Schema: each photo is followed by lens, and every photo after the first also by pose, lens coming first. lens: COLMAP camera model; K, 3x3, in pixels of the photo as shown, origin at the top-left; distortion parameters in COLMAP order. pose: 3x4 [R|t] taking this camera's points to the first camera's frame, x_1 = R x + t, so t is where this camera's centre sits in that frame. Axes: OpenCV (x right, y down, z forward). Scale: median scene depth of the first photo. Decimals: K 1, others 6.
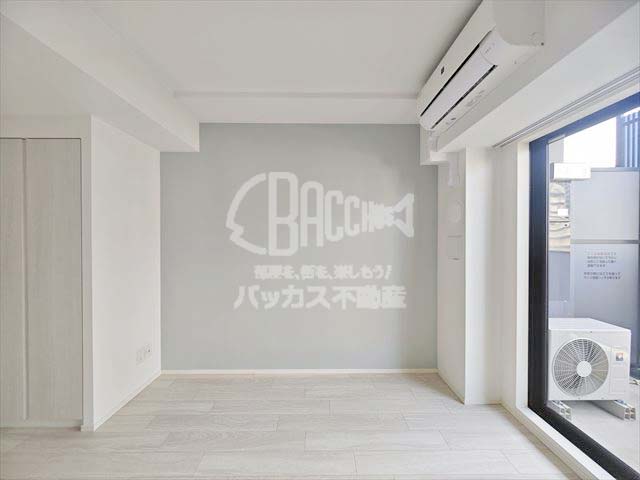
lens RADIAL K [[230.5, 0, 323.0], [0, 230.5, 239.7], [0, 0, 1]] dist [-0.003034, 0.000040]
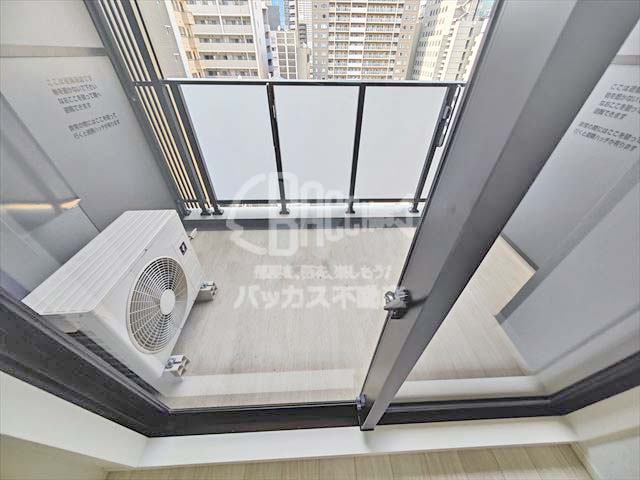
lens RADIAL K [[230.5, 0, 322.0], [0, 230.5, 237.7], [0, 0, 1]] dist [-0.003034, 0.000040]
pose [[-0.025704, -0.629169, 0.776843, 0.554328], [0.000542, 0.777091, 0.629388, 0.009185], [-0.999669, 0.016599, -0.019633, 0.432835]]
